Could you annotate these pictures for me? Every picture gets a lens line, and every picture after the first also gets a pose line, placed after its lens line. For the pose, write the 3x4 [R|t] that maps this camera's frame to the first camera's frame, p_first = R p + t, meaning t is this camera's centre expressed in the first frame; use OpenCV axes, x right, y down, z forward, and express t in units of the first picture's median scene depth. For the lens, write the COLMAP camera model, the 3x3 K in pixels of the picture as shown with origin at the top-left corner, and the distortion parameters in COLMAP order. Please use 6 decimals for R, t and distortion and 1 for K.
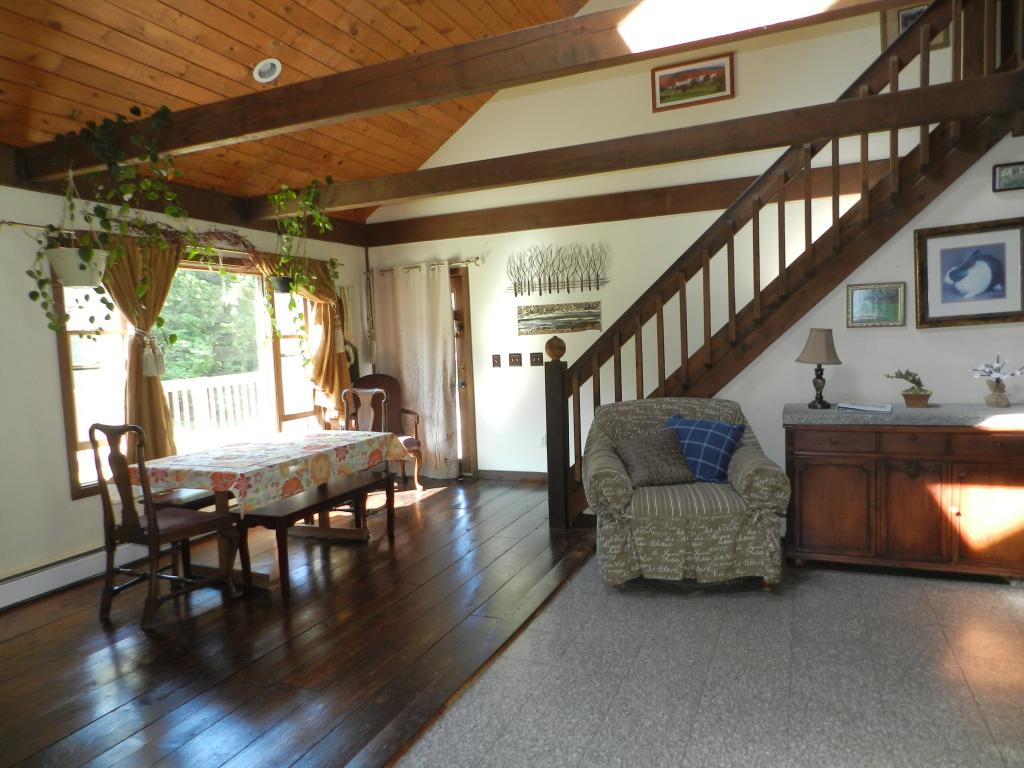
lens RADIAL K [[691.3, 0, 512.0], [0, 691.3, 384.0], [0, 0, 1]] dist [0.007383, 0.002536]
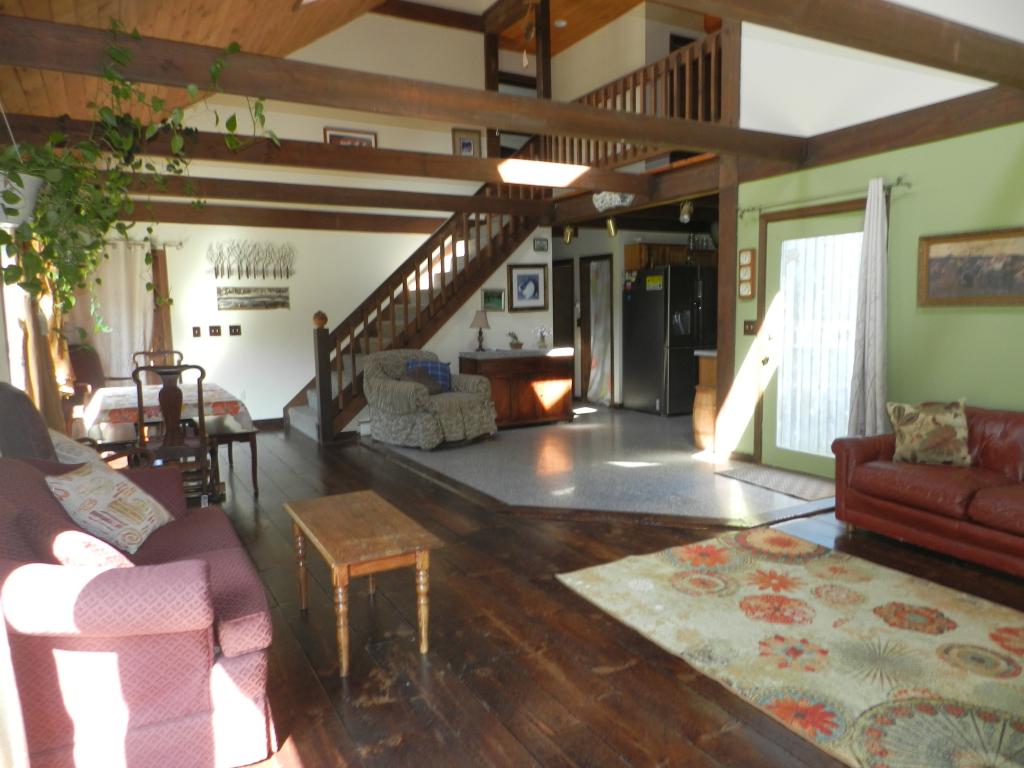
lens RADIAL K [[674.0, 0, 512.0], [0, 674.0, 384.0], [0, 0, 1]] dist [0.002587, 0.001886]
pose [[0.602682, -0.052400, 0.796259, -0.833832], [0.043076, 0.998523, 0.033107, 0.054912], [-0.796818, 0.014347, 0.604049, -0.172641]]
